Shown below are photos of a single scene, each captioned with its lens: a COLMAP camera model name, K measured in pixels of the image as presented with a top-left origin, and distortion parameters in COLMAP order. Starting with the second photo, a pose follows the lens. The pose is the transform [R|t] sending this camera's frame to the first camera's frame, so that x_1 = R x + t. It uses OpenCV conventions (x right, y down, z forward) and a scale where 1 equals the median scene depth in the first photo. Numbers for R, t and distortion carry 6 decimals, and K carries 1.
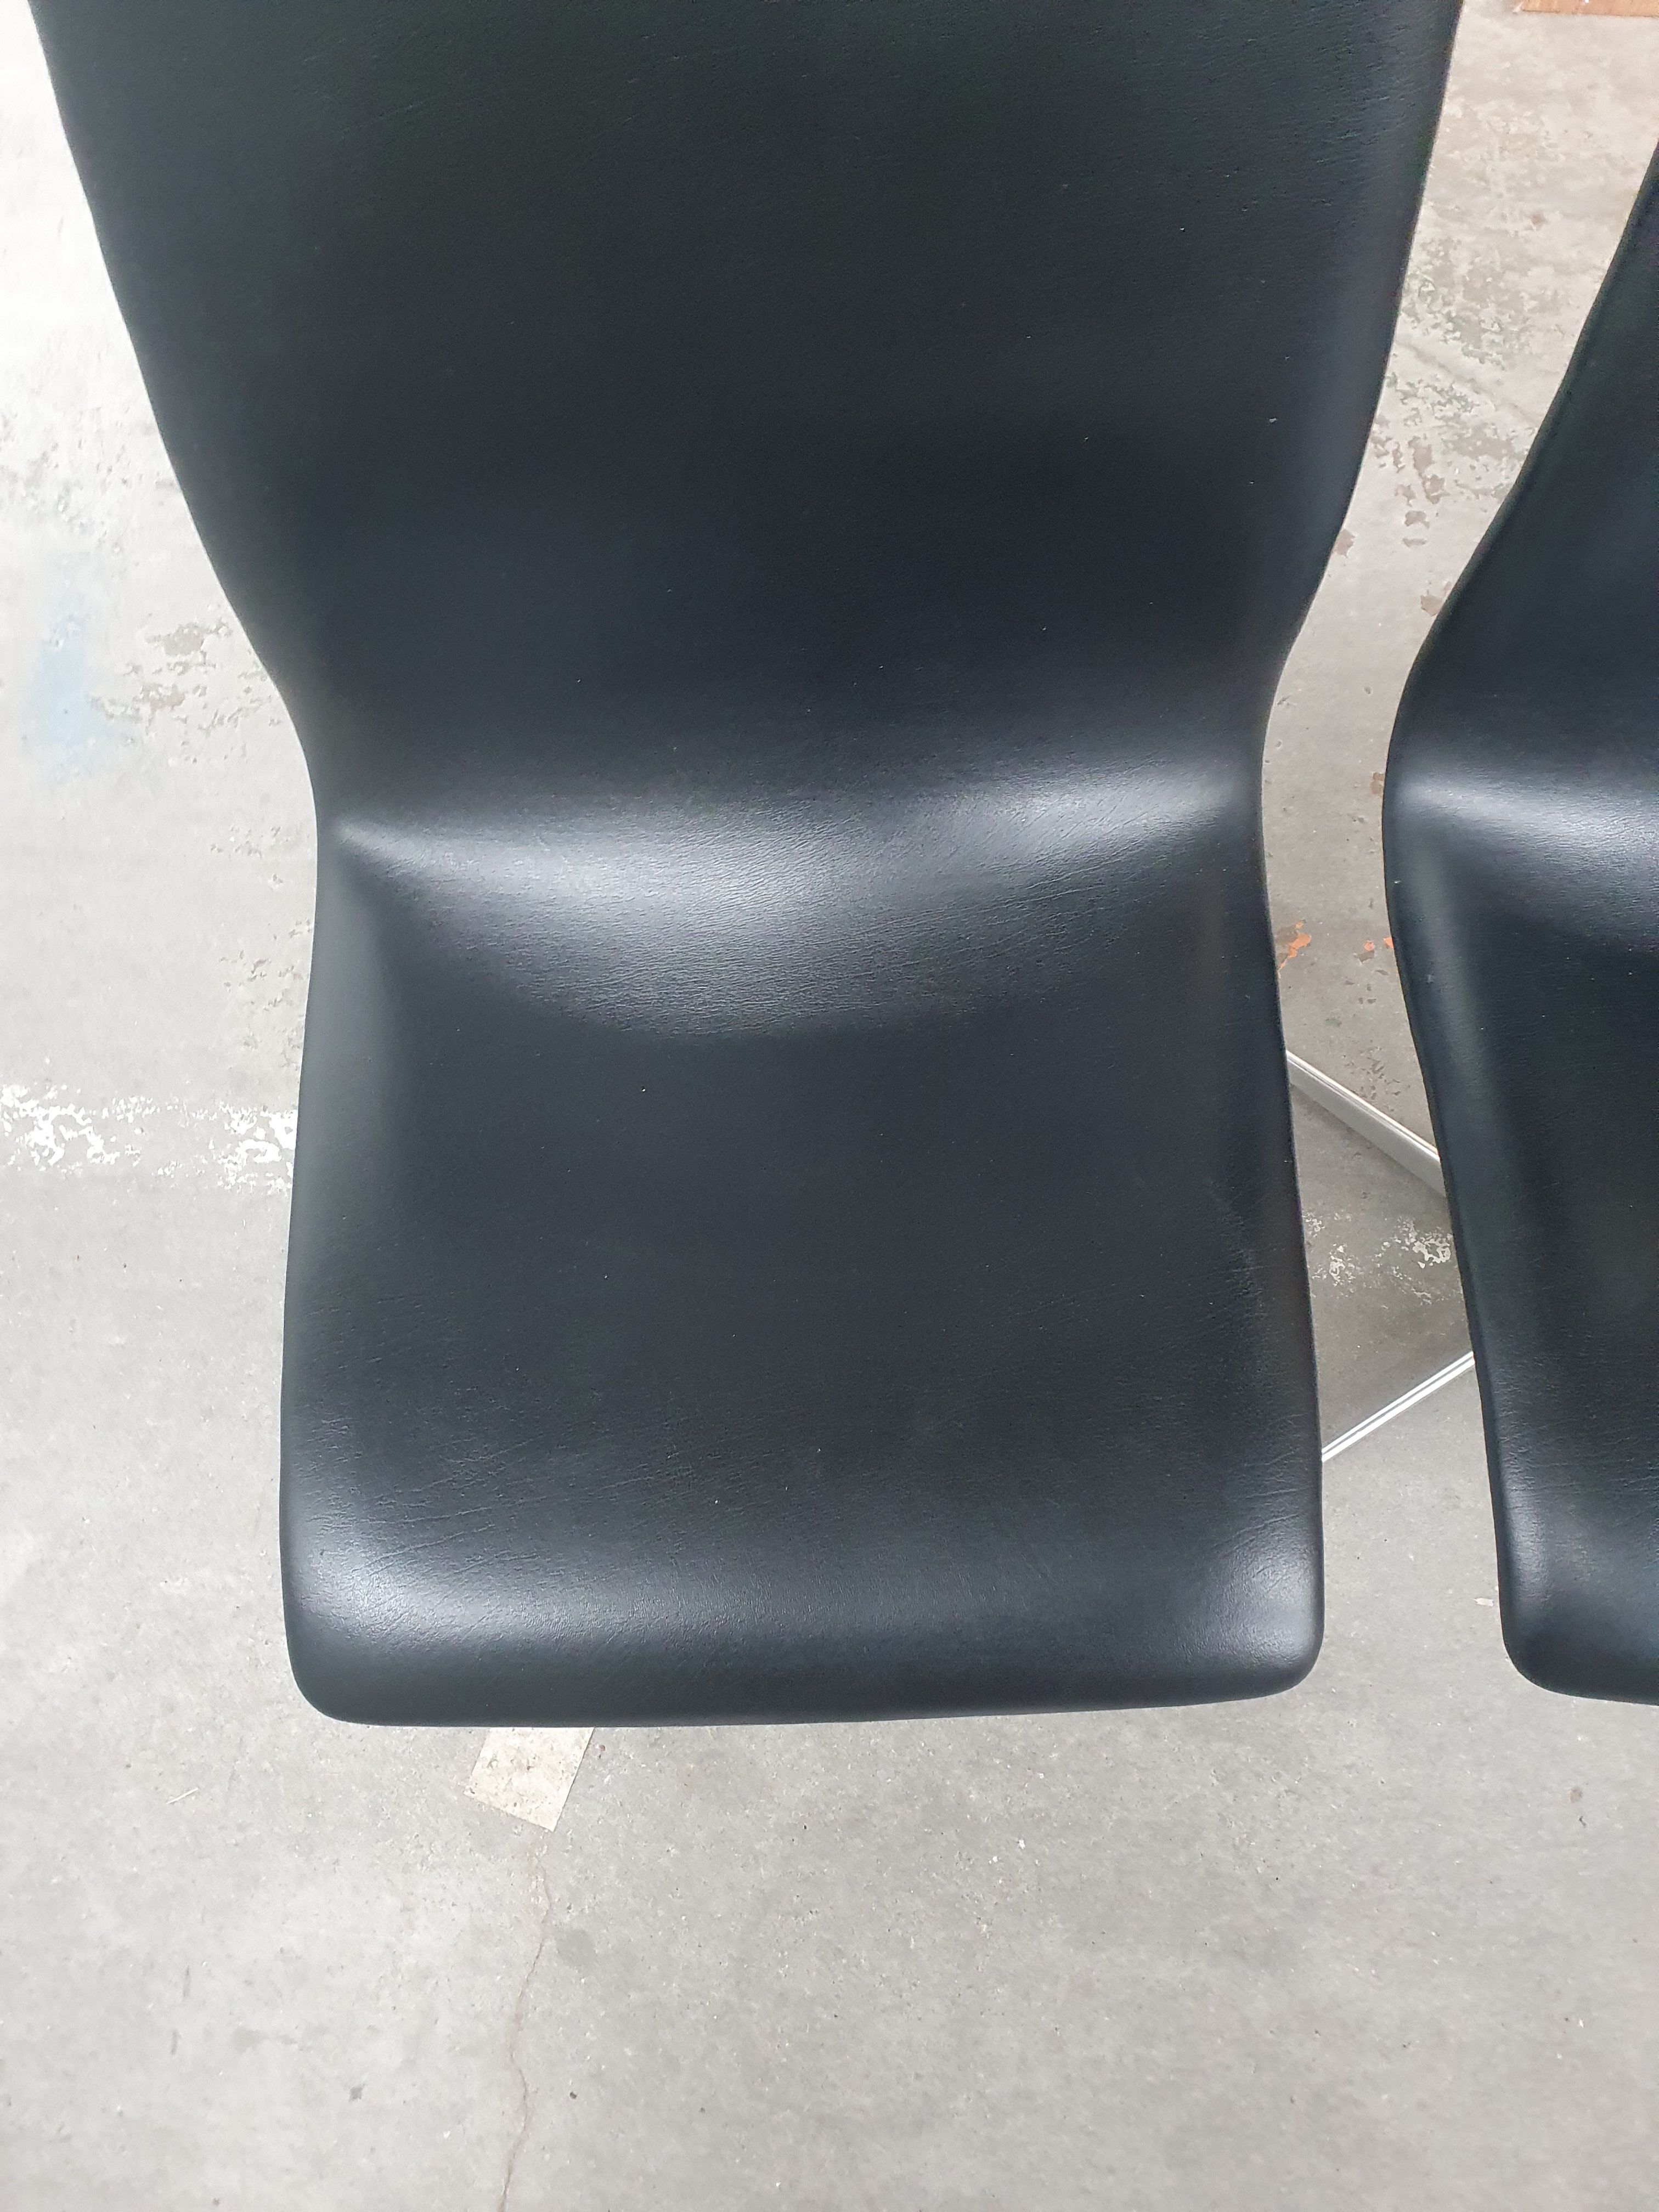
lens RADIAL K [[1725.8, 0, 820.7], [0, 1725.8, 1088.3], [0, 0, 1]] dist [0.005474, 0.011889]
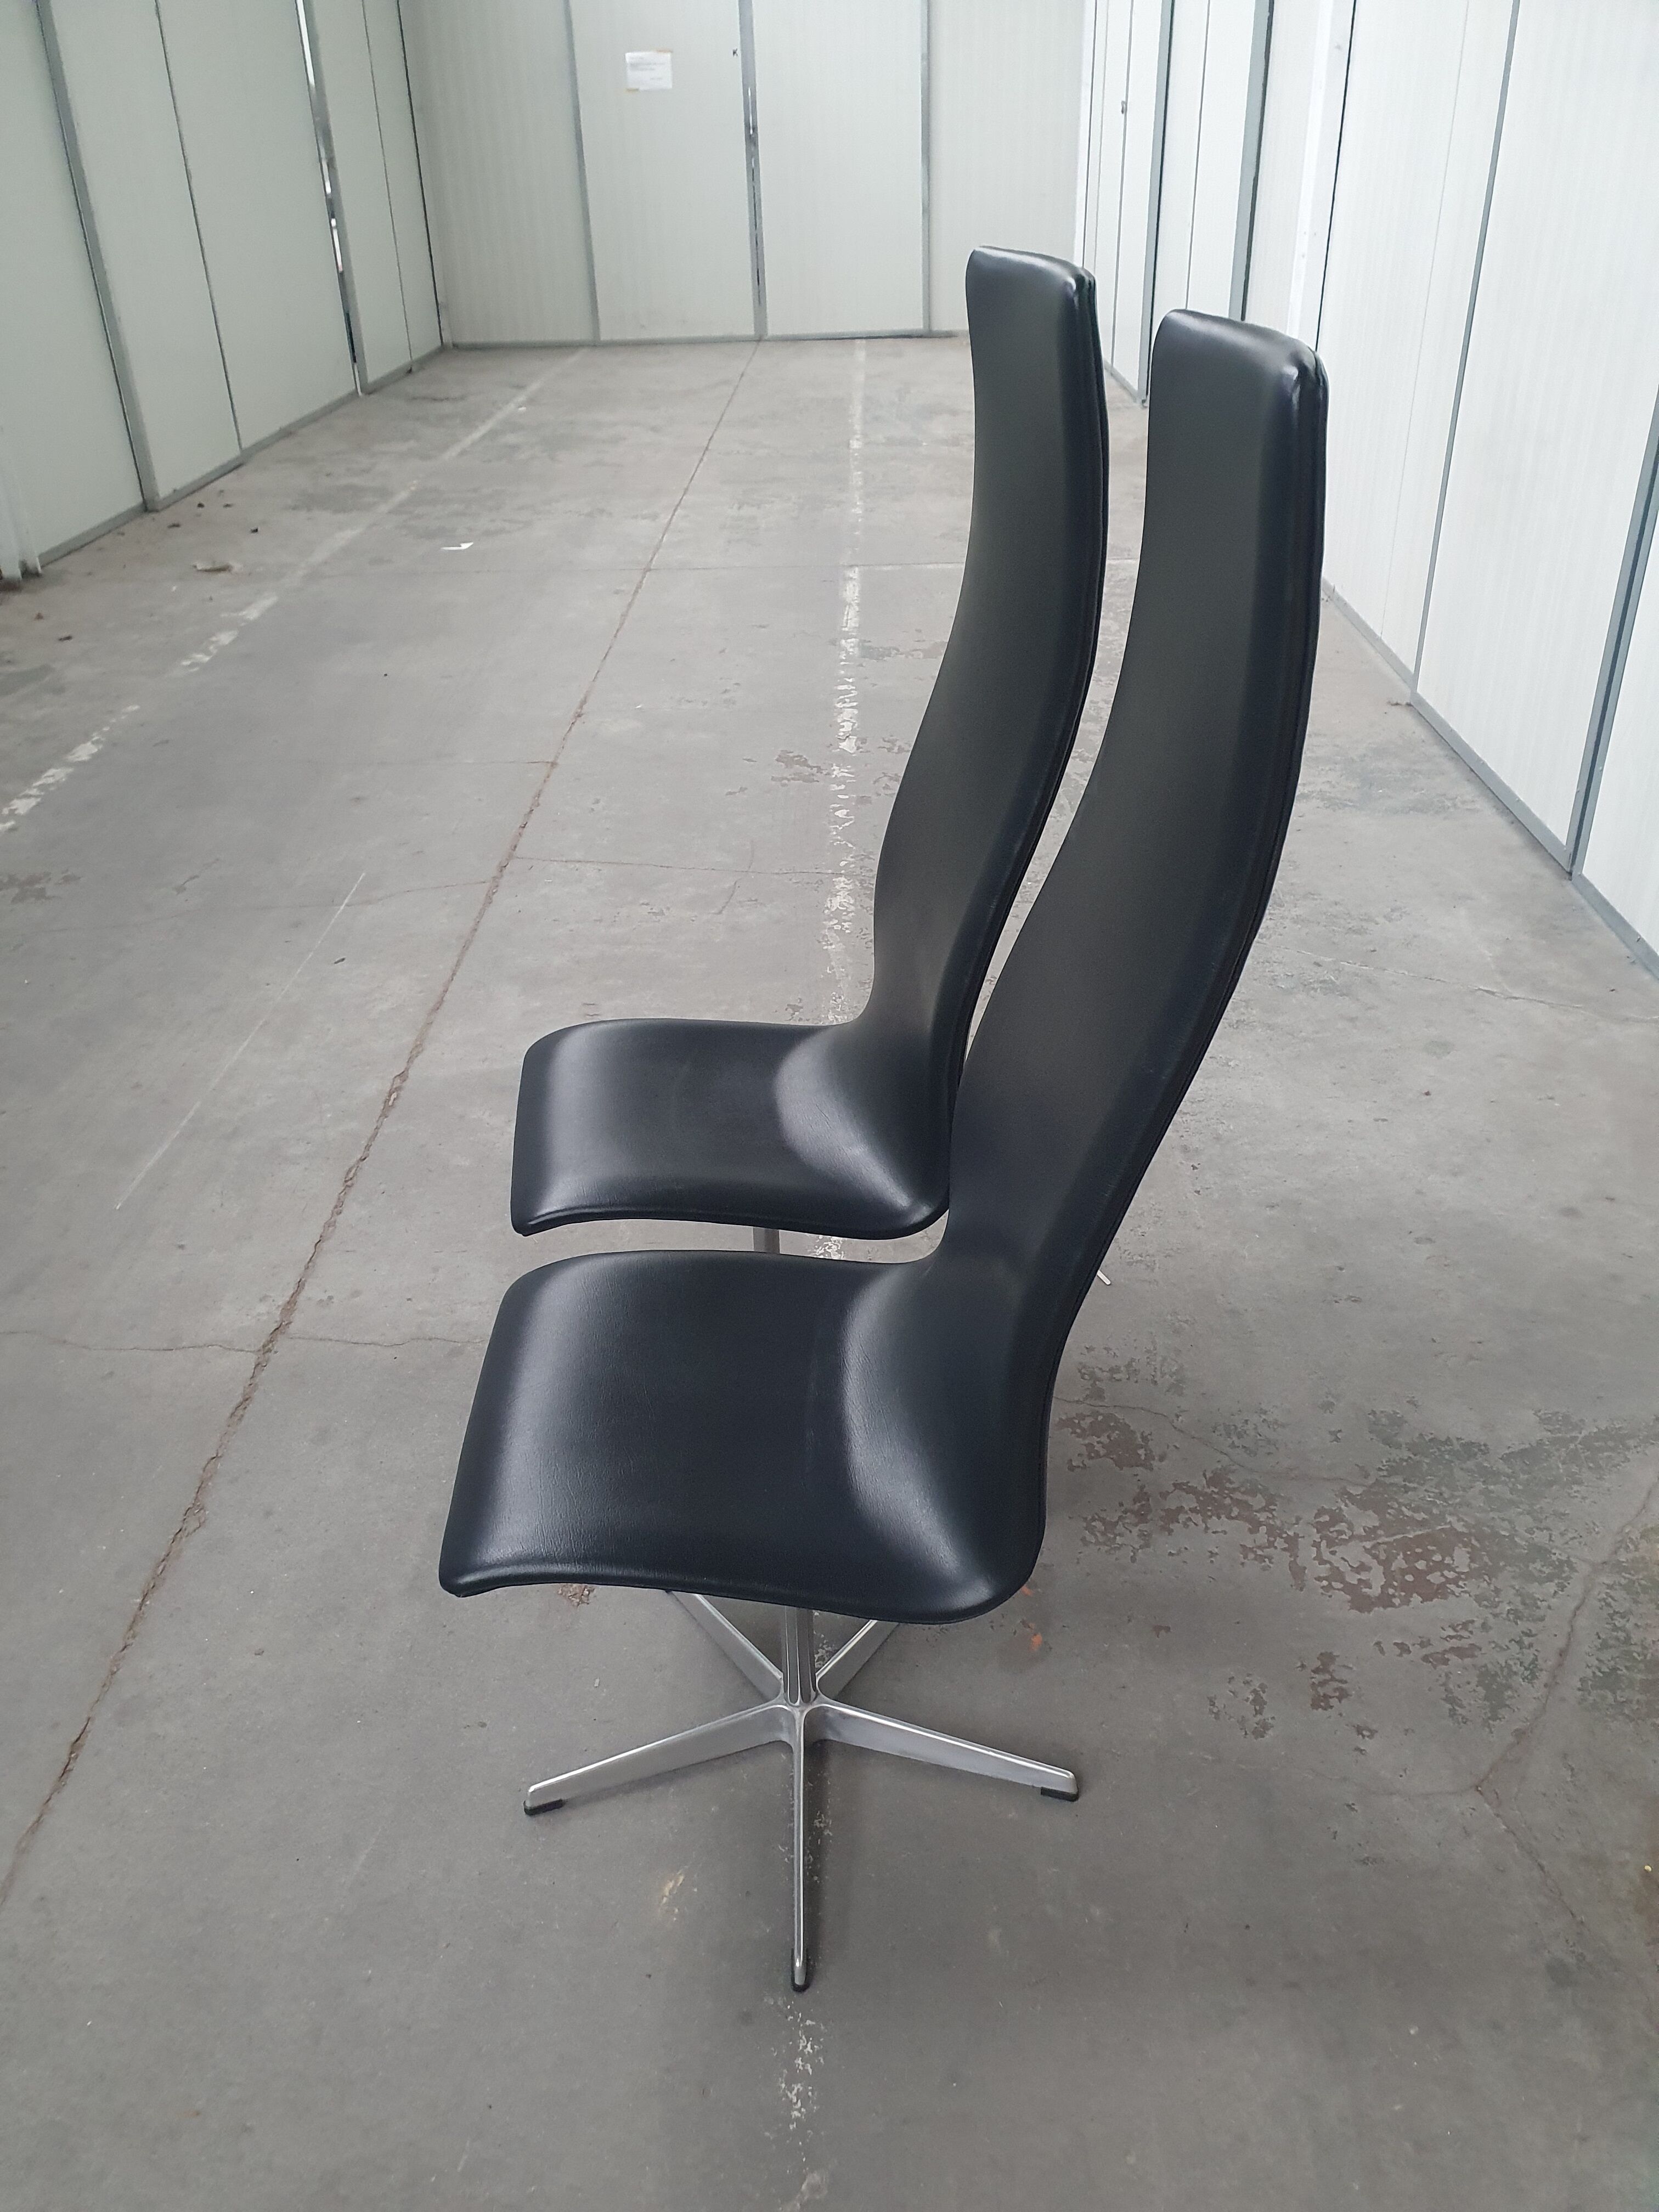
lens RADIAL K [[1725.8, 0, 827.5], [0, 1725.8, 1140.5], [0, 0, 1]] dist [0.005474, 0.011889]
pose [[0.087079, 0.521157, -0.849007, 1.555358], [-0.929832, 0.348386, 0.118486, -0.277847], [0.357532, 0.779117, 0.514926, -0.148100]]
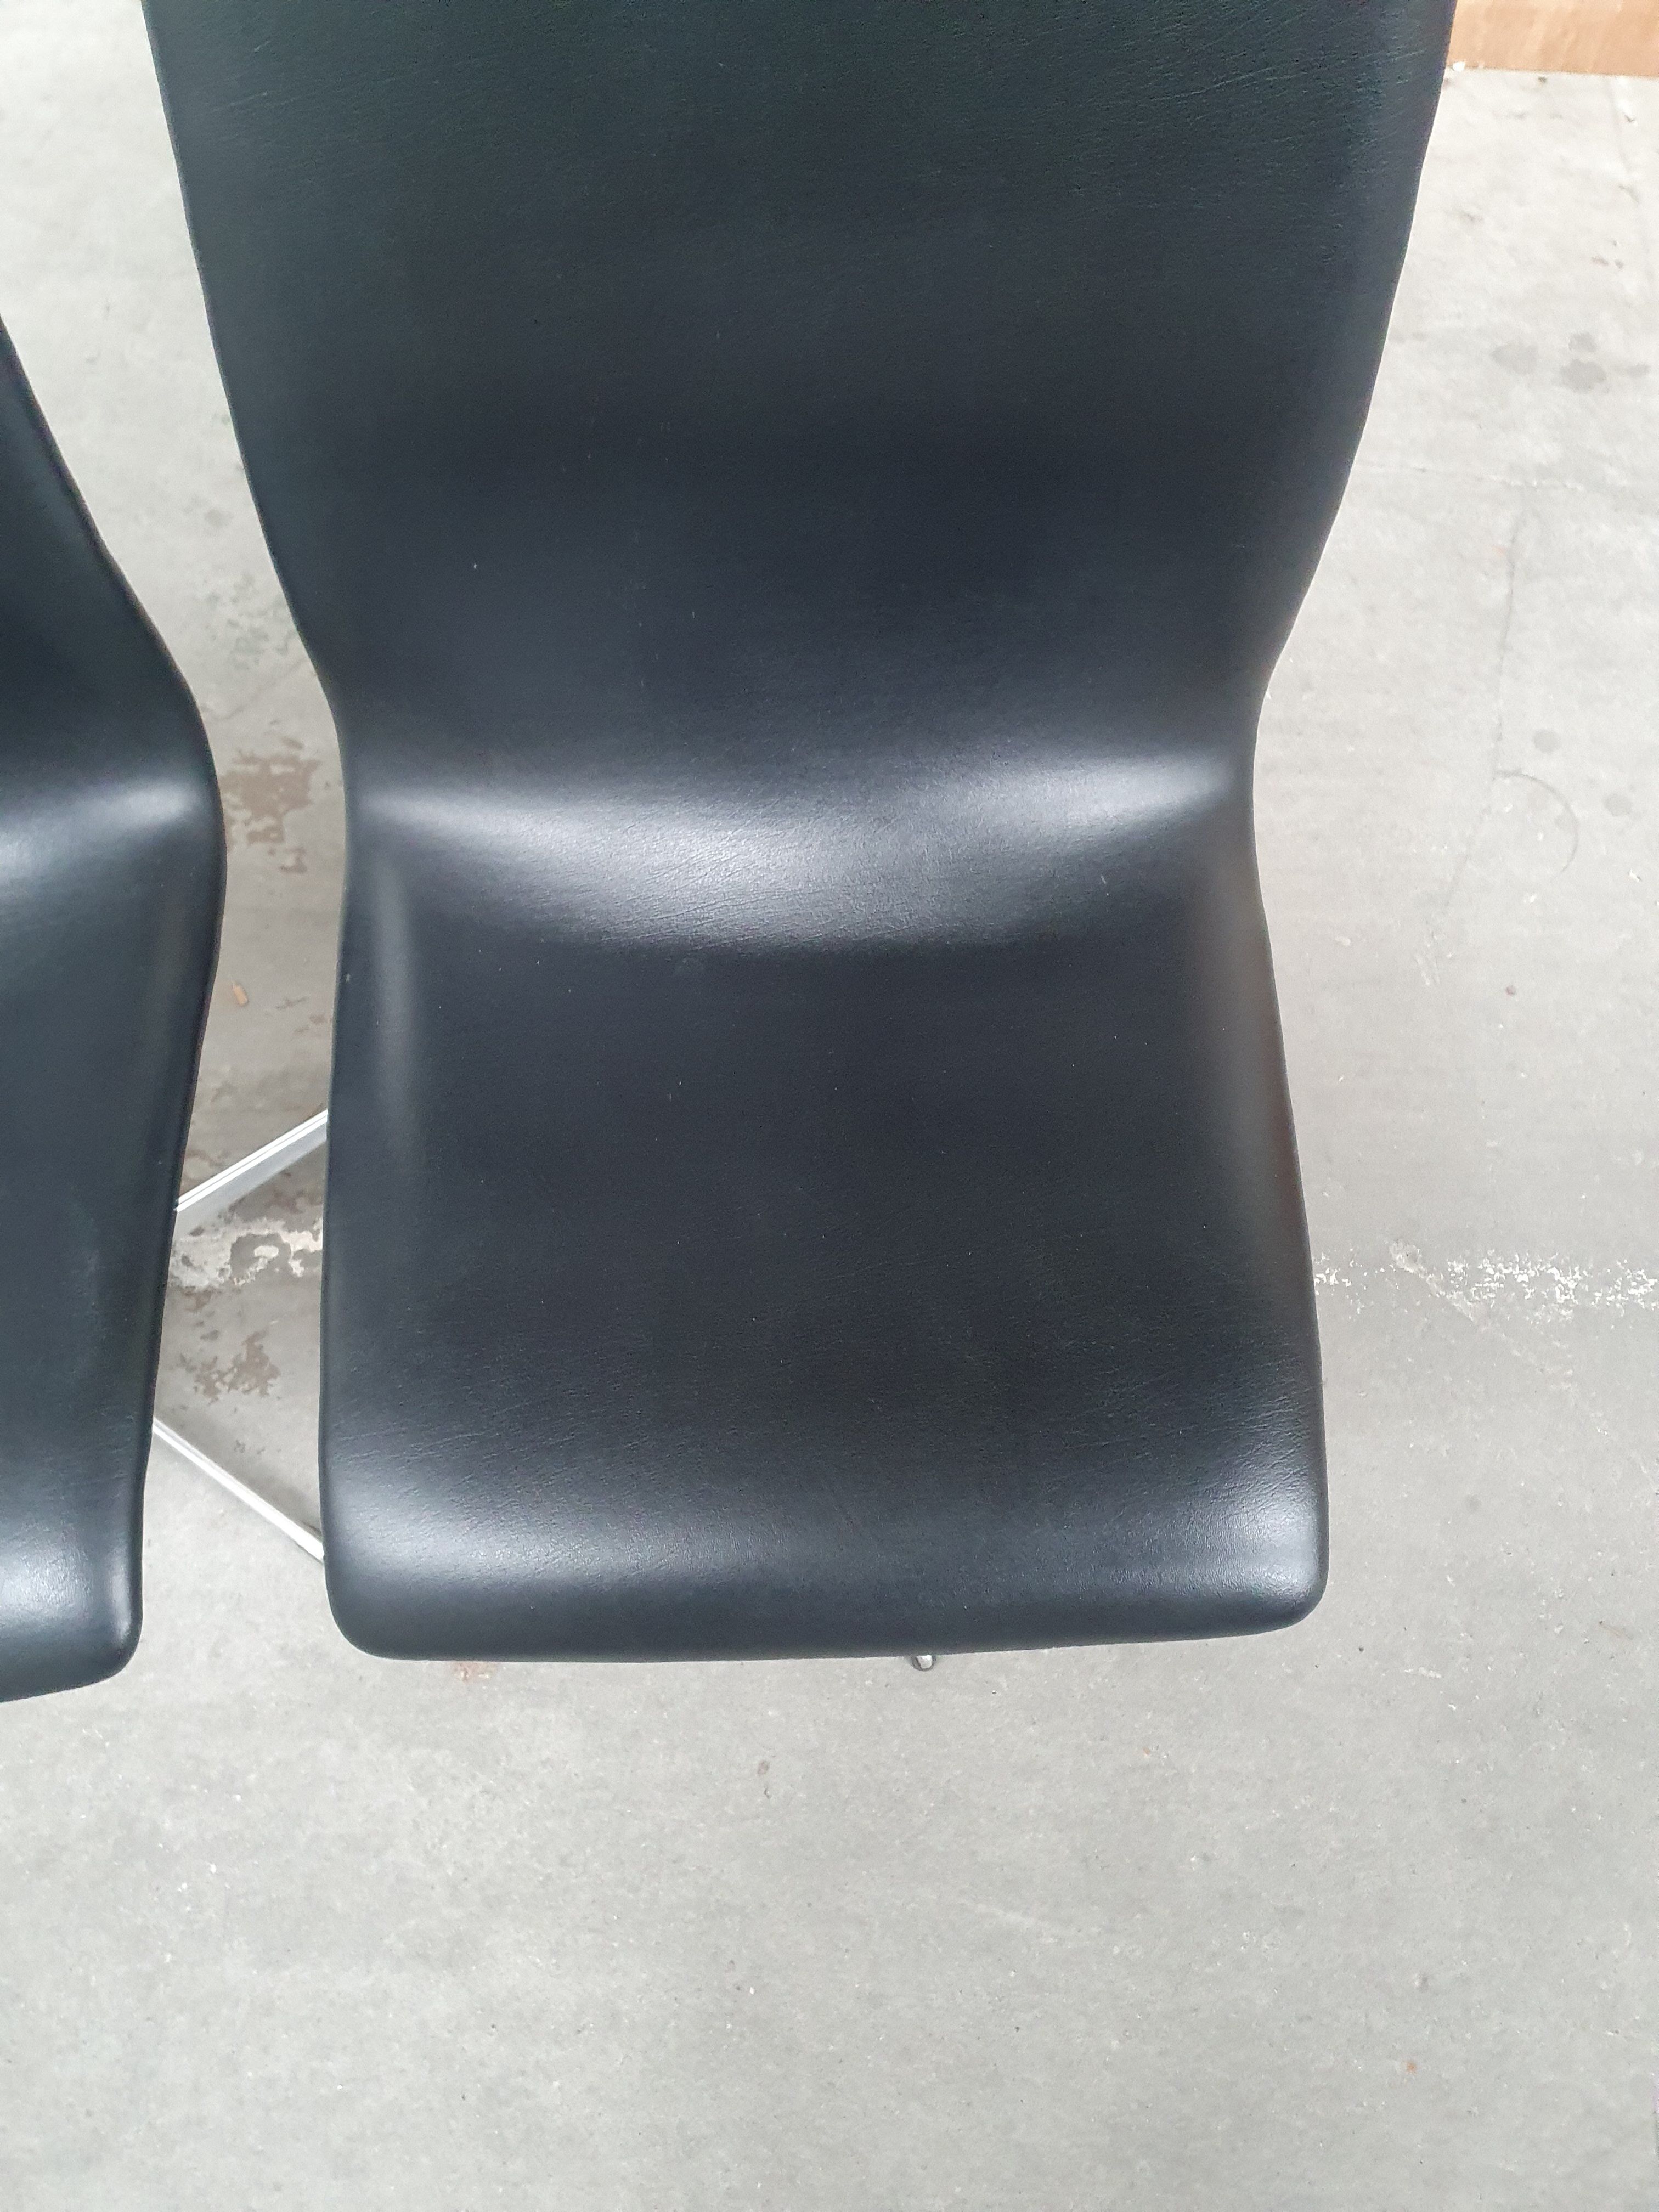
lens RADIAL K [[1725.8, 0, 785.4], [0, 1725.8, 1085.7], [0, 0, 1]] dist [0.005474, 0.011889]
pose [[0.996149, -0.064682, 0.059188, 0.414189], [0.066193, 0.997520, -0.023932, 0.029727], [-0.057493, 0.027757, 0.997960, -0.033658]]
